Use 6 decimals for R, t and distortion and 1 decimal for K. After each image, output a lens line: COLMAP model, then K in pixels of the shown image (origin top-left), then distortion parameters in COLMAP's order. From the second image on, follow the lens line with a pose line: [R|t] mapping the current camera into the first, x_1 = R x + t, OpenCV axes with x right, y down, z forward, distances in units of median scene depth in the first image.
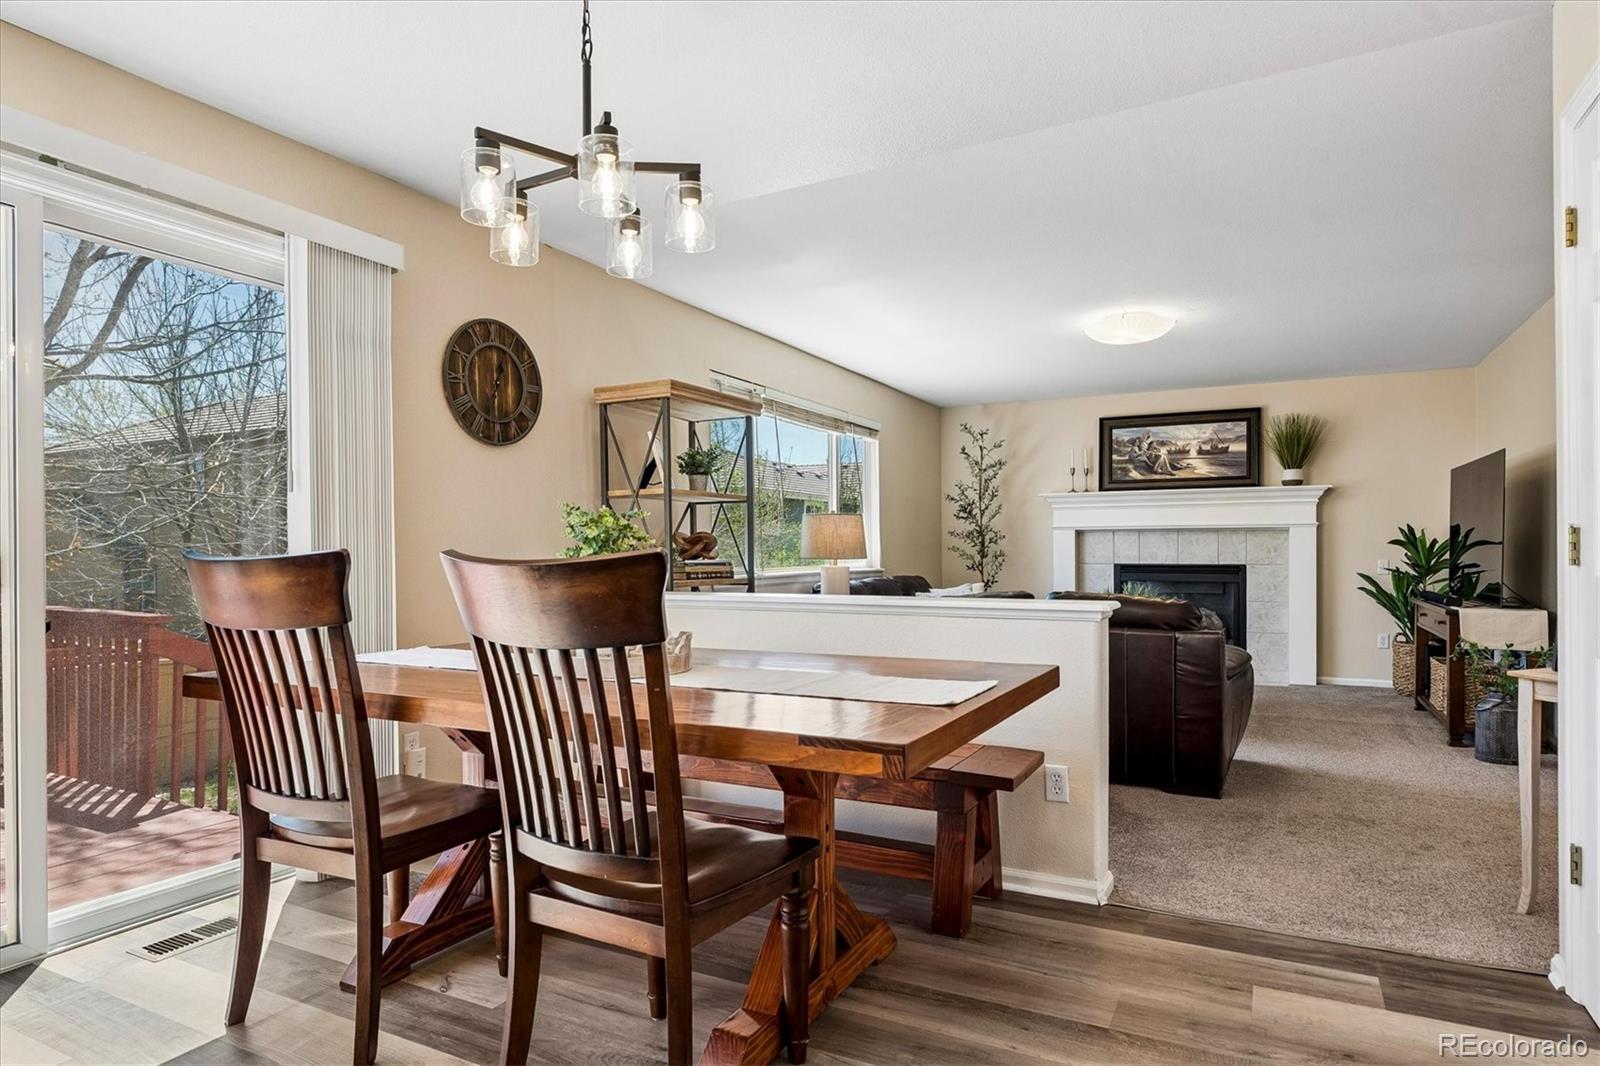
lens RADIAL K [[920.2, 0, 774.5], [0, 920.2, 553.9], [0, 0, 1]] dist [-0.002155, -0.000324]
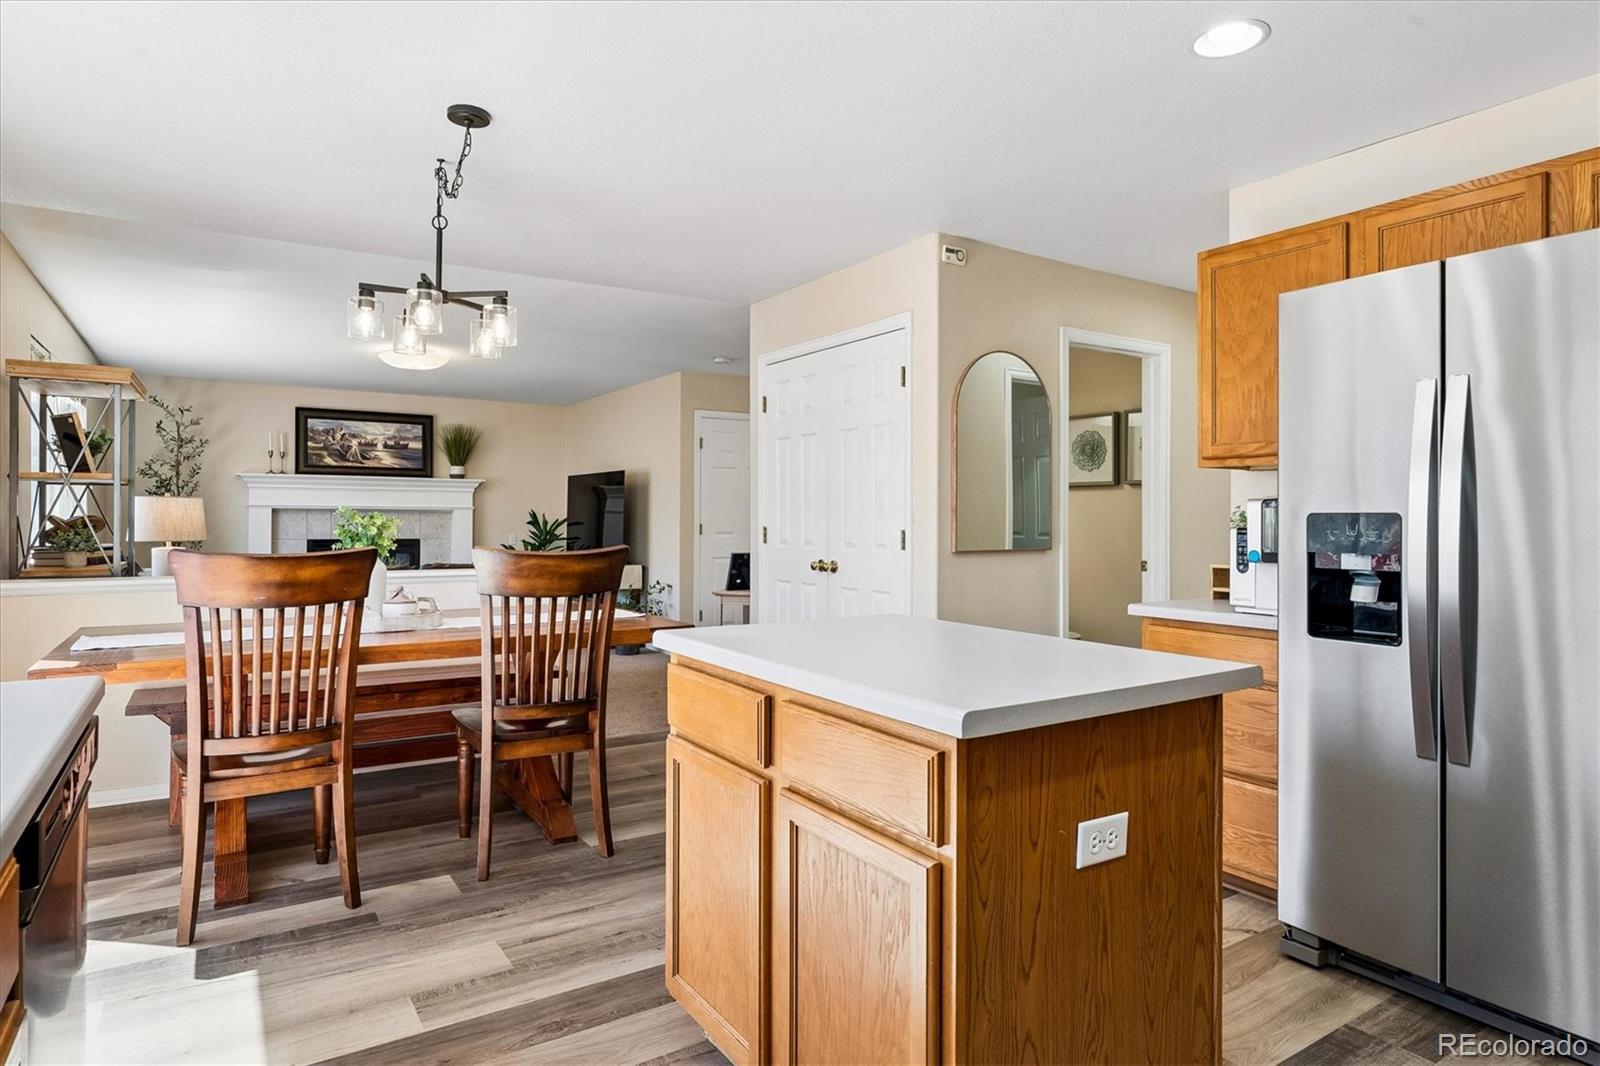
lens RADIAL K [[920.2, 0, 789.2], [0, 920.2, 516.2], [0, 0, 1]] dist [-0.002155, -0.000324]
pose [[0.500394, 0.012426, 0.865709, -0.317851], [-0.001085, 0.999905, -0.013725, -0.002999], [-0.865797, 0.005928, 0.500360, -0.062165]]
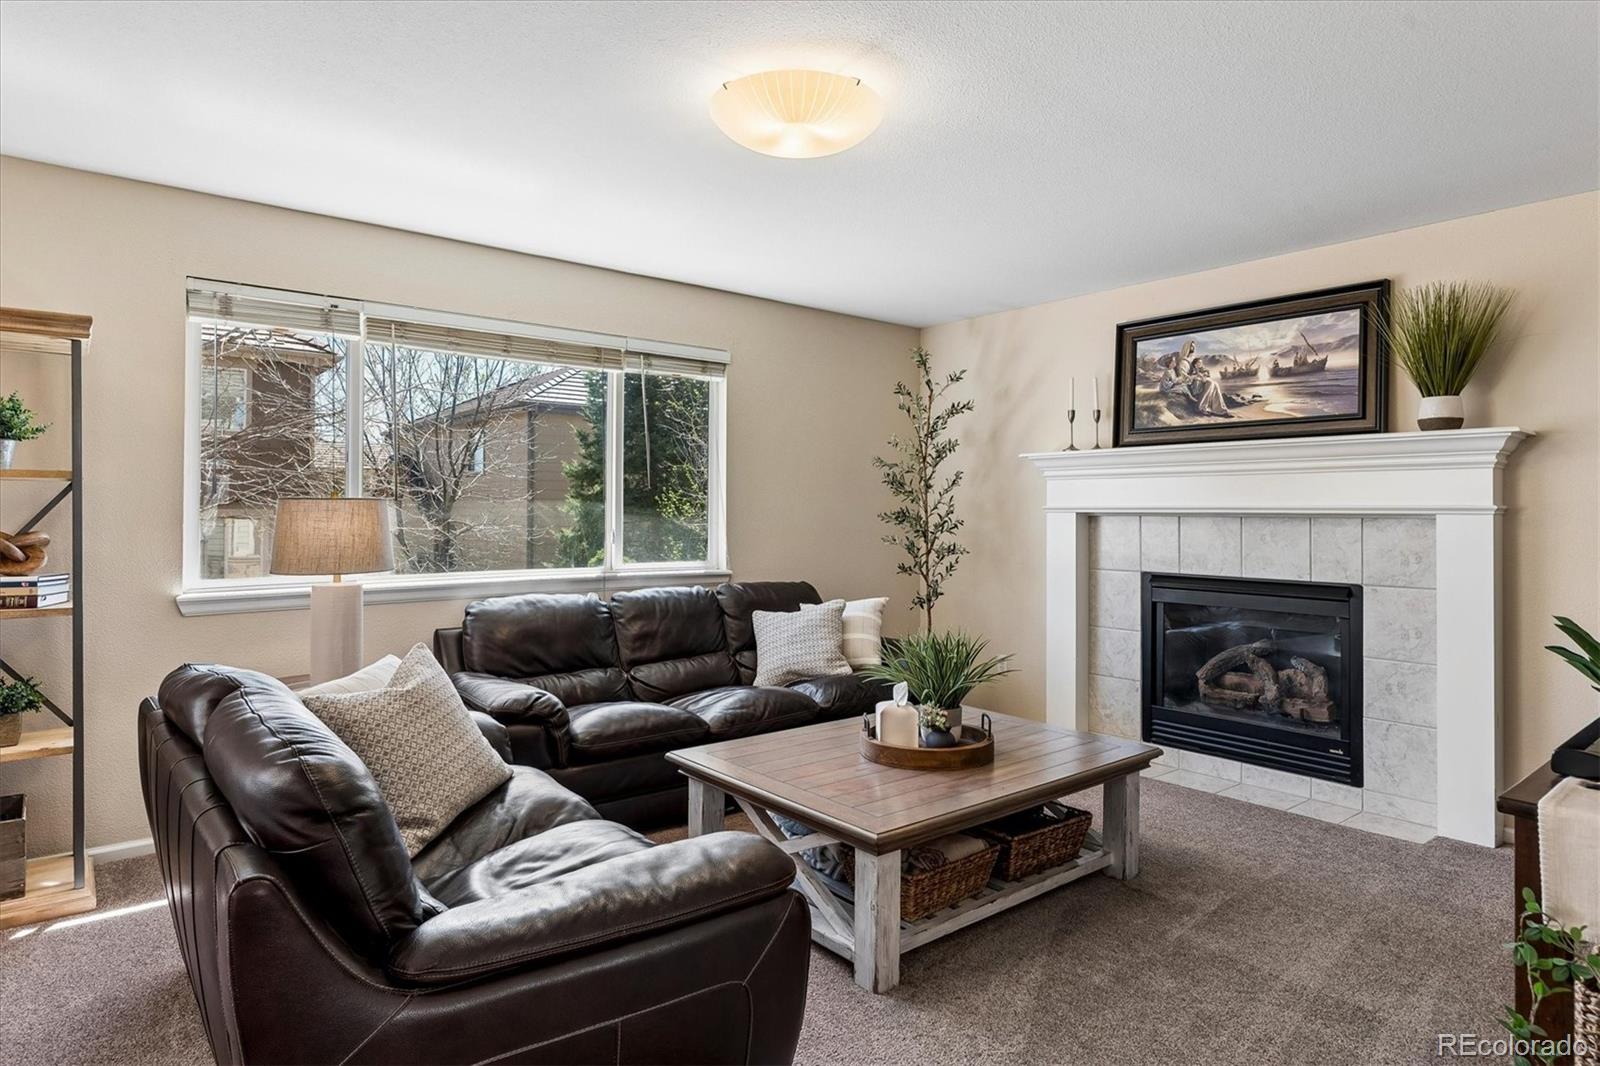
lens RADIAL K [[920.2, 0, 803.6], [0, 920.2, 498.2], [0, 0, 1]] dist [-0.002155, -0.000324]
pose [[0.929064, 0.002697, -0.369910, 0.407697], [-0.009964, 0.999793, -0.017738, -0.024381], [0.369785, 0.020165, 0.928898, 0.397451]]
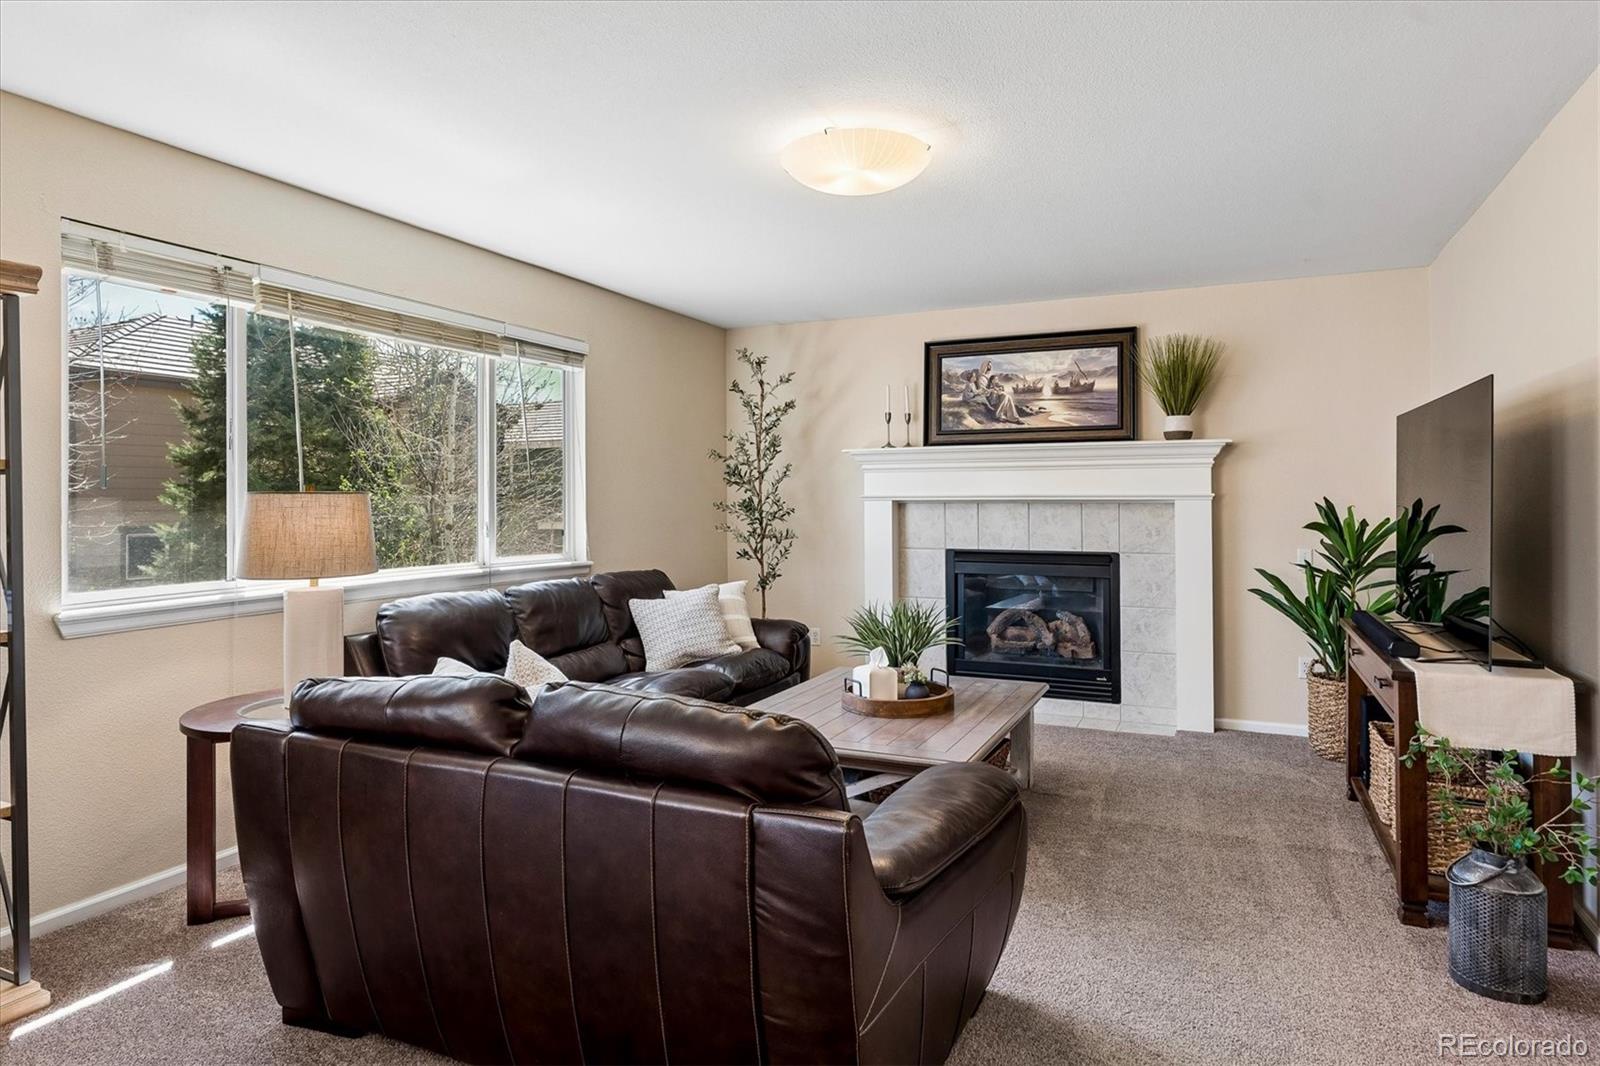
lens RADIAL K [[920.2, 0, 826.4], [0, 920.2, 484.8], [0, 0, 1]] dist [-0.002155, -0.000324]
pose [[0.996846, 0.001342, 0.079354, 0.234534], [0.000316, 0.999782, -0.020876, -0.024822], [-0.079365, 0.020836, 0.996628, 0.319727]]
